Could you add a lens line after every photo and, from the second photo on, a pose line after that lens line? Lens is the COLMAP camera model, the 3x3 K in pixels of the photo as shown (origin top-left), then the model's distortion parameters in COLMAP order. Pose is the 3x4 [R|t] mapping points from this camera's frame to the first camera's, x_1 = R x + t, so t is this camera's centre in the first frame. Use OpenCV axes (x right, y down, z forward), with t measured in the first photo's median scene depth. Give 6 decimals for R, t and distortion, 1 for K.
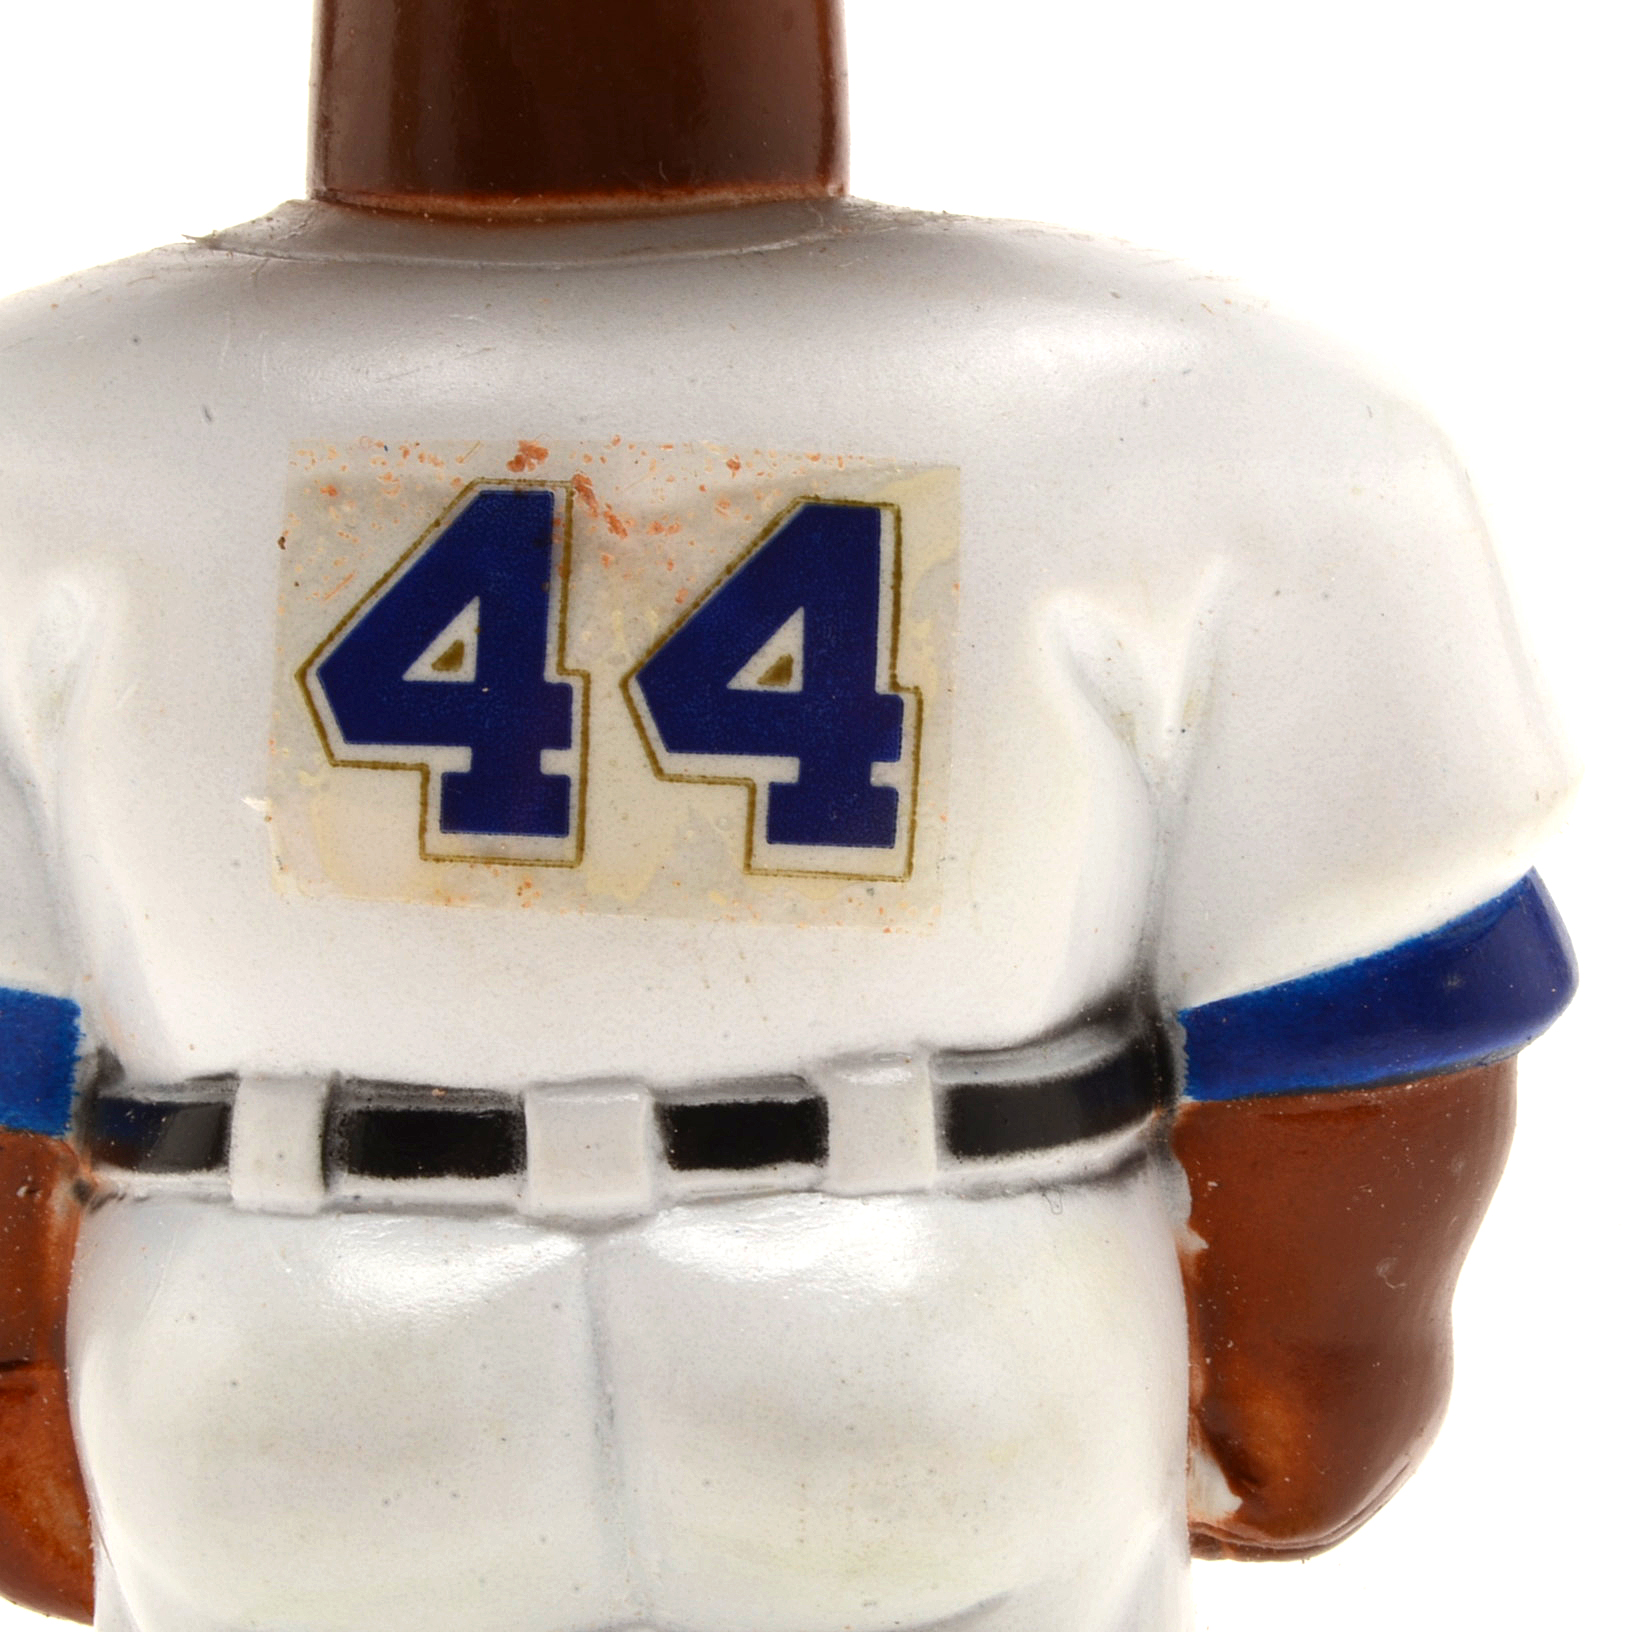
lens RADIAL K [[5587.9, 0, 816.0], [0, 5587.9, 816.0], [0, 0, 1]] dist [-0.026296, 3.894633]
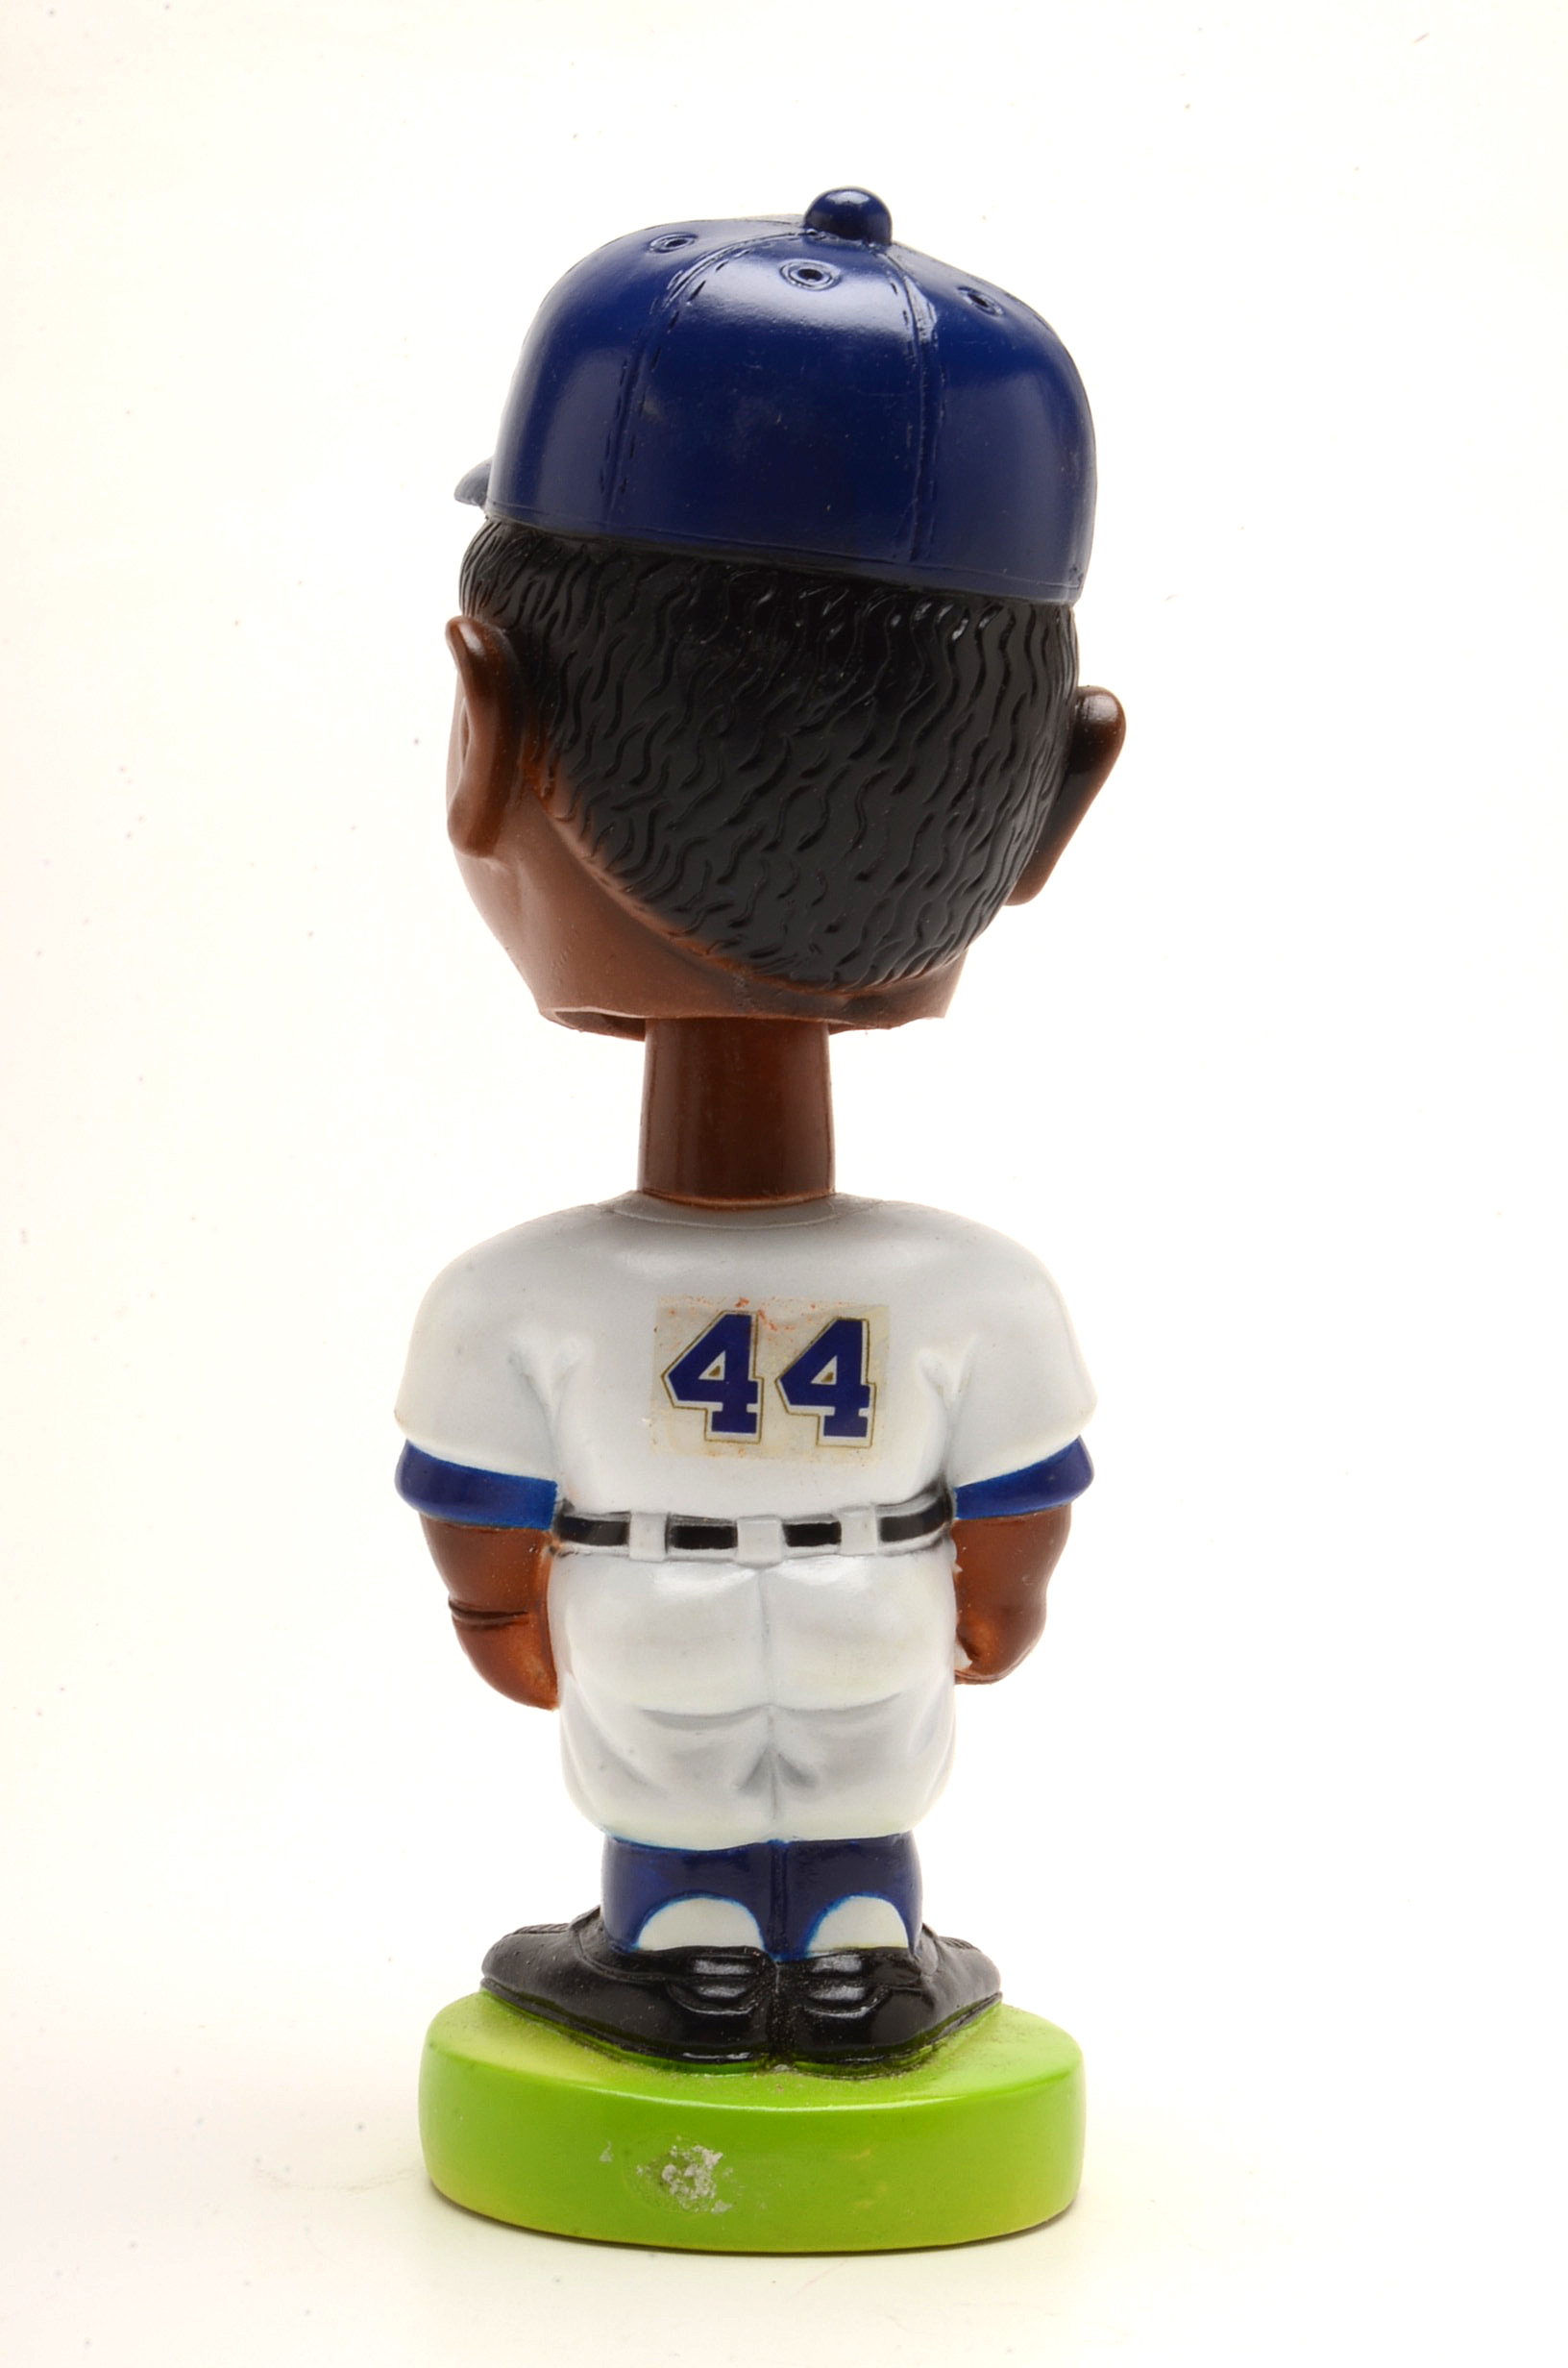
lens RADIAL K [[4257.5, 0, 784.0], [0, 4257.5, 1184.0], [0, 0, 1]] dist [-0.003772, -0.002136]
pose [[0.996891, 0.007071, 0.078473, -0.201335], [-0.007147, 0.999974, 0.000677, -0.125822], [-0.078466, -0.001235, 0.996916, -1.197372]]
